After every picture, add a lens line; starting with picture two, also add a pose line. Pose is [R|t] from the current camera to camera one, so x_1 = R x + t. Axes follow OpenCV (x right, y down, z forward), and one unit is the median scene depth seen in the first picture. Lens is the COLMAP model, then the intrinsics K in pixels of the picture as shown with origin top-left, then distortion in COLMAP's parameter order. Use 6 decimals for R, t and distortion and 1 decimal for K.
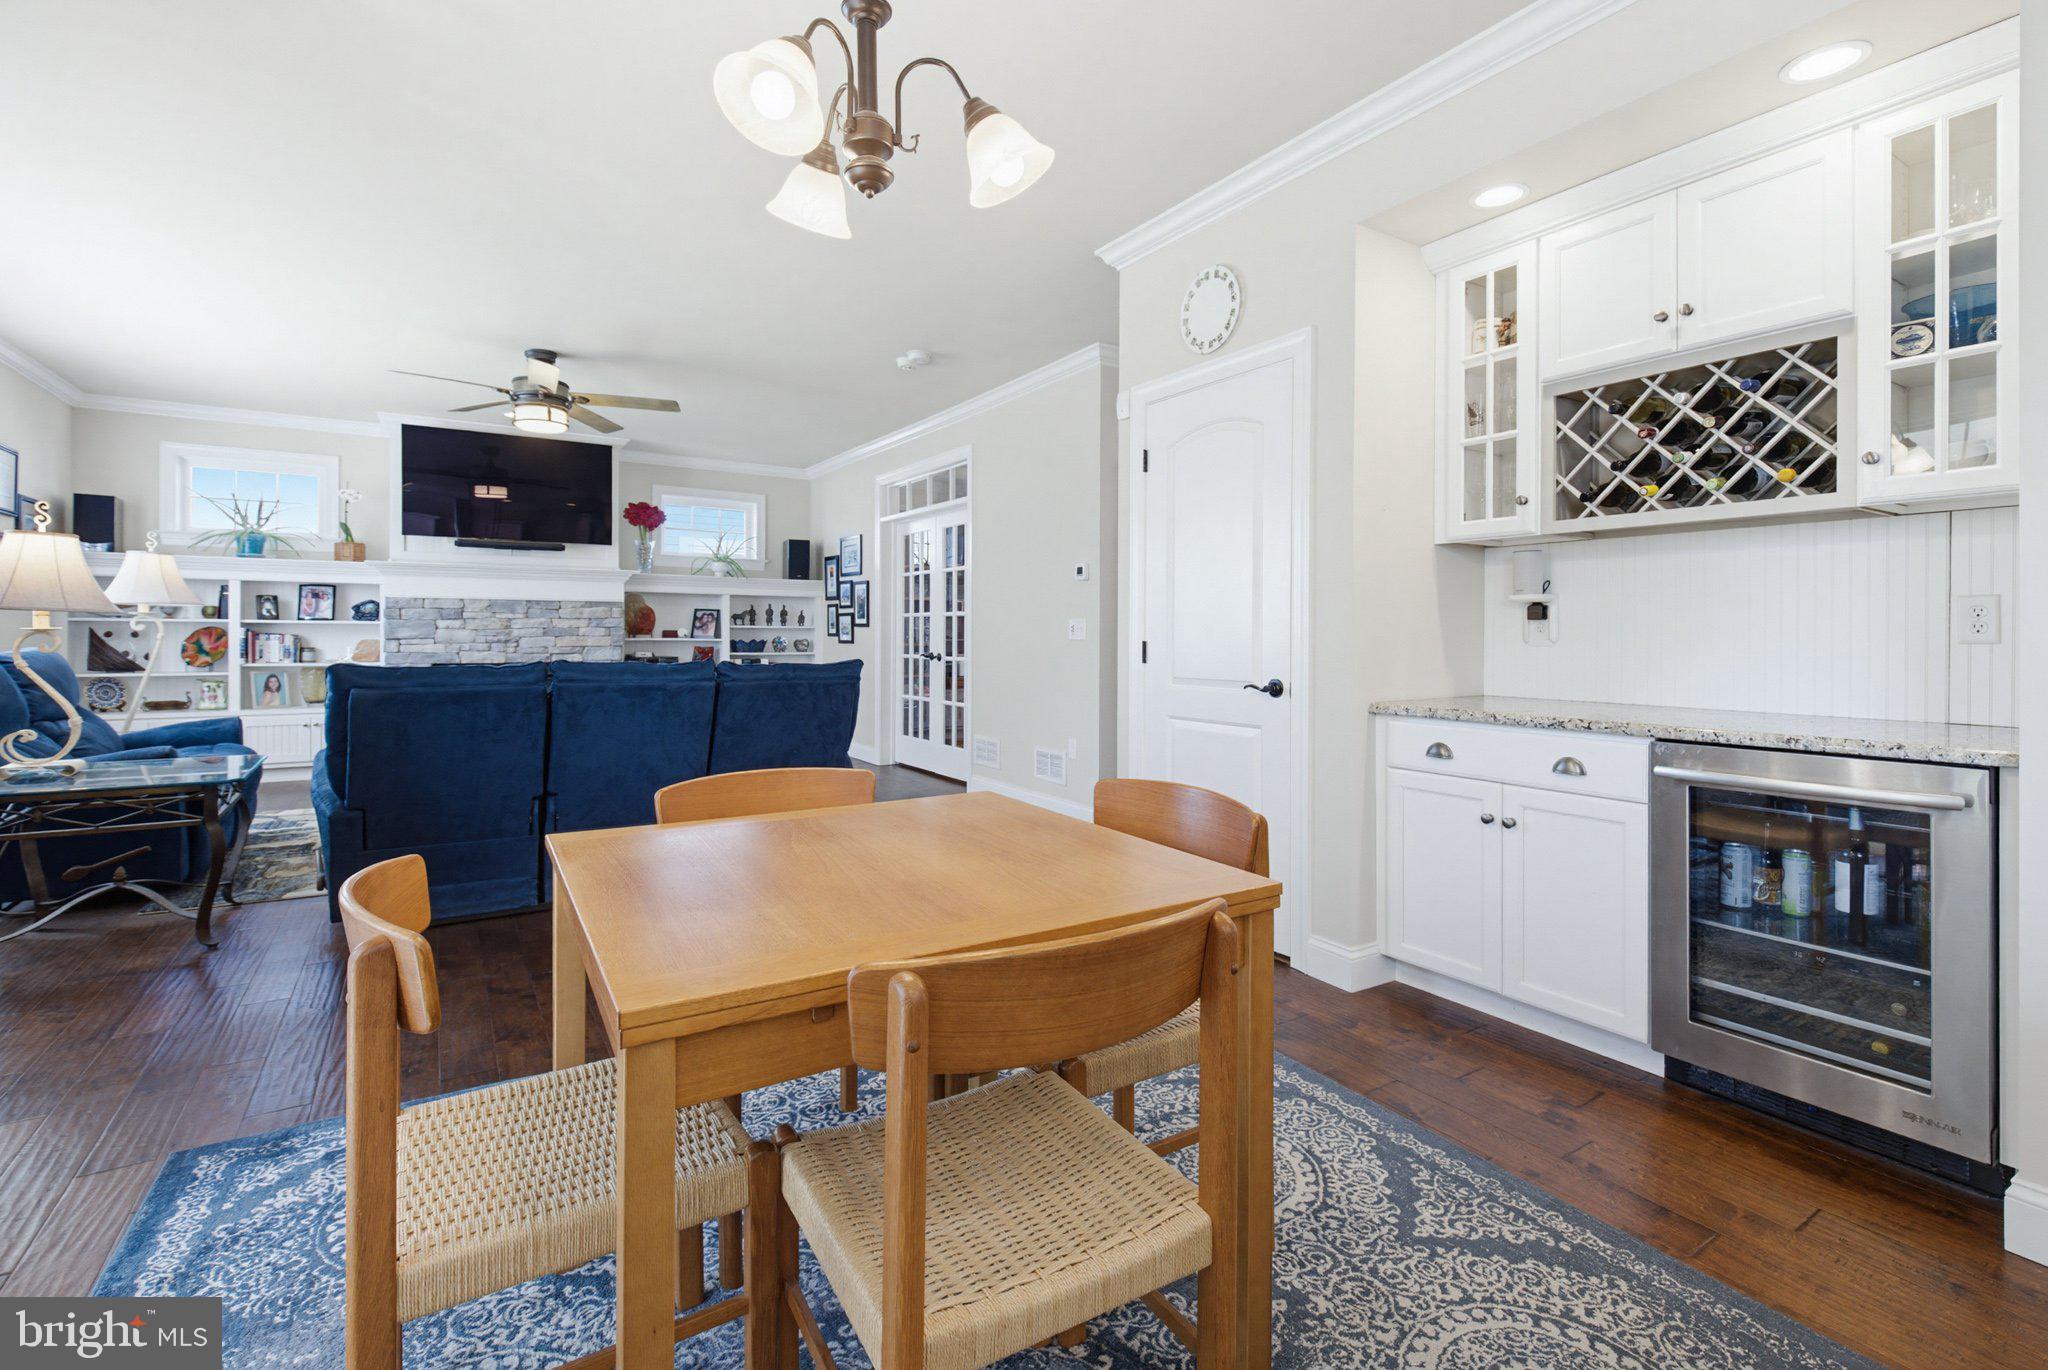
lens RADIAL K [[908.3, 0, 1027.2], [0, 908.3, 645.4], [0, 0, 1]] dist [0.018566, -0.013228]
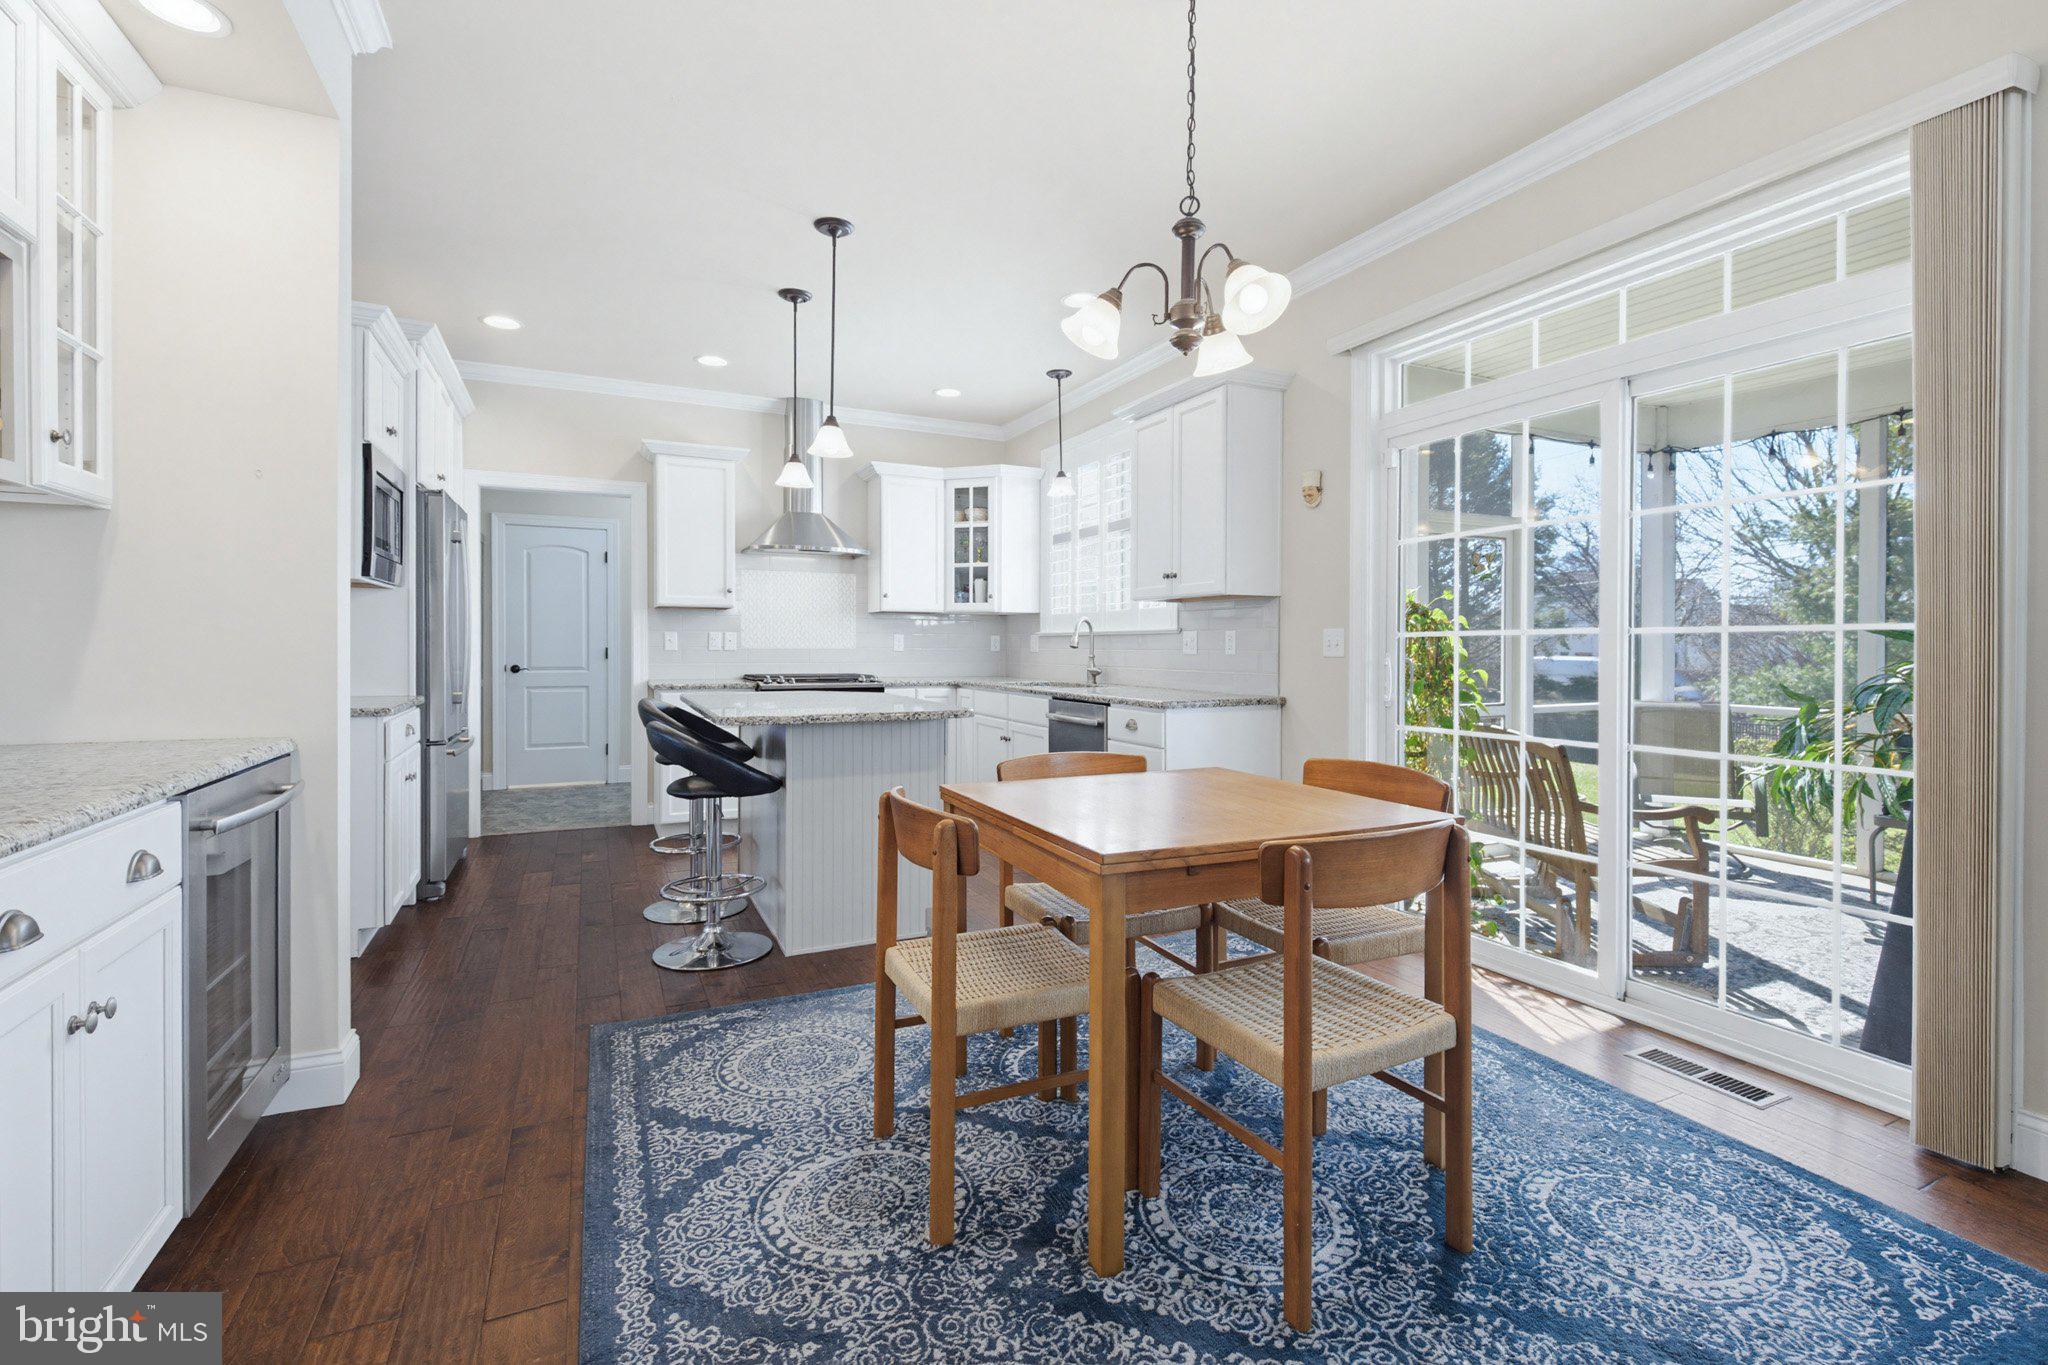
lens RADIAL K [[908.3, 0, 1027.2], [0, 908.3, 642.9], [0, 0, 1]] dist [0.018566, -0.013228]
pose [[-0.992646, -0.006954, 0.120852, -0.043830], [-0.006731, 0.999975, 0.002258, -0.013710], [-0.120864, 0.001428, -0.992668, 1.097728]]
